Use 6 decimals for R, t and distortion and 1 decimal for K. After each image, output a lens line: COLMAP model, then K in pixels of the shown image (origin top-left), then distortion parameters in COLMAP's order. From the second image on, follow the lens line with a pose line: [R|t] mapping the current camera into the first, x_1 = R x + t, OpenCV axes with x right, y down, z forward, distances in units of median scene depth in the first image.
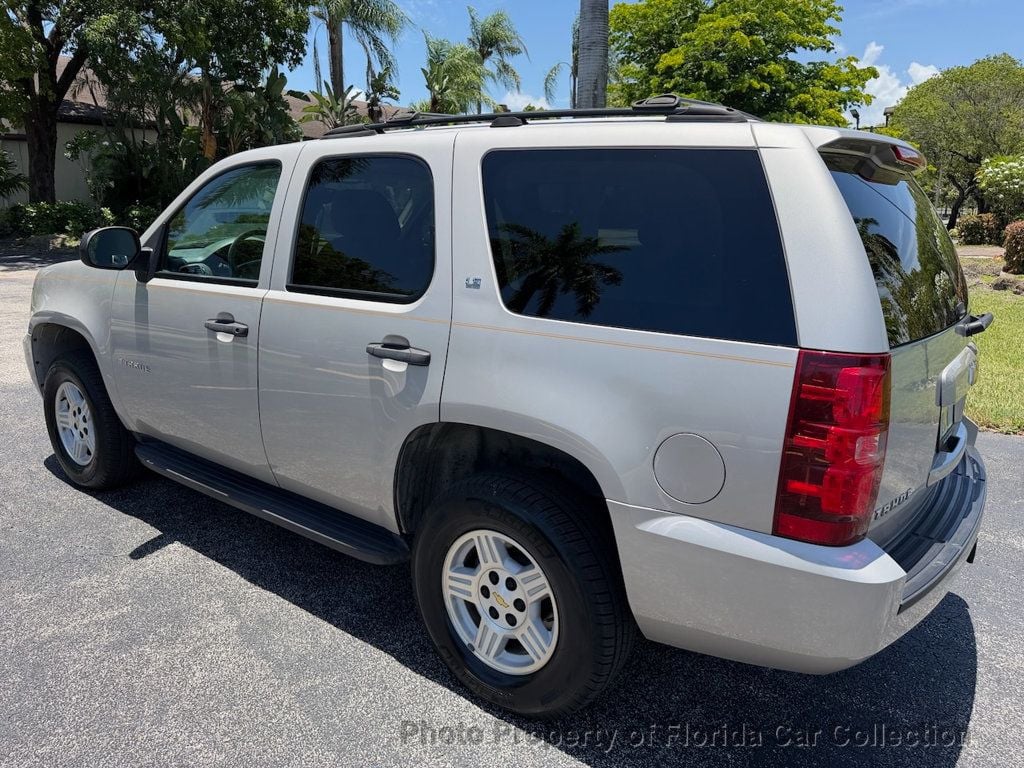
lens RADIAL K [[754.4, 0, 512.0], [0, 754.4, 384.0], [0, 0, 1]] dist [-0.002376, -0.001063]
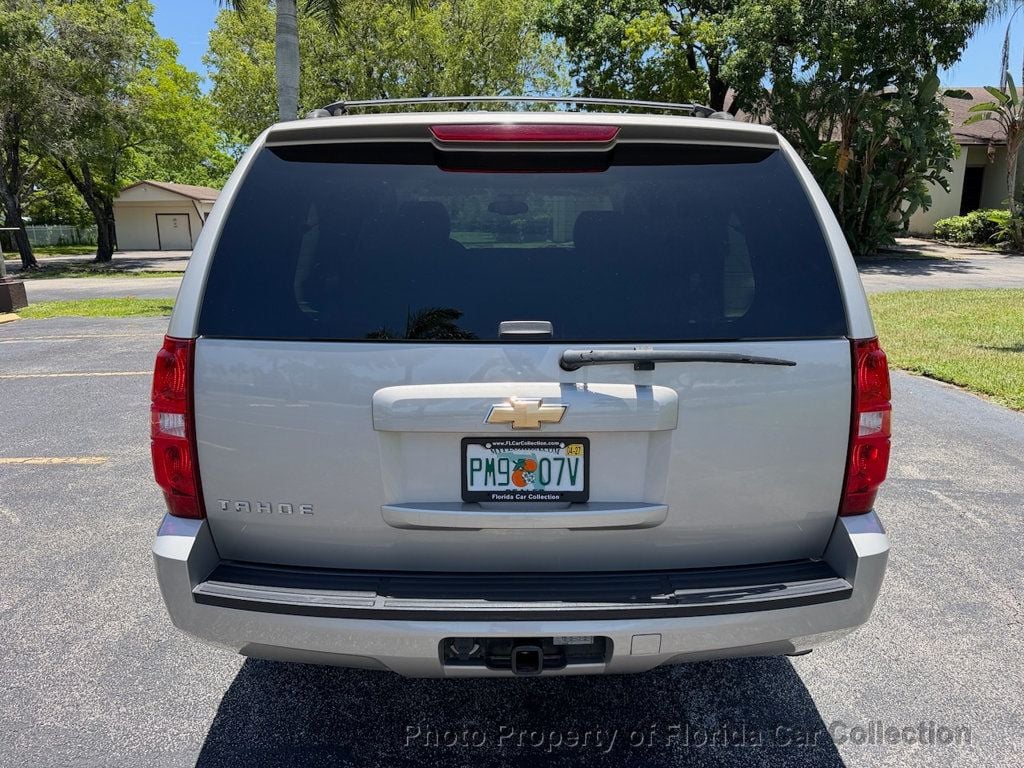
lens RADIAL K [[725.1, 0, 510.4], [0, 725.1, 389.0], [0, 0, 1]] dist [0.049826, -0.047126]
pose [[0.639506, 0.157954, -0.752385, 0.092728], [-0.161956, 0.984383, 0.069000, -0.006708], [0.751533, 0.077727, 0.655100, 0.040748]]
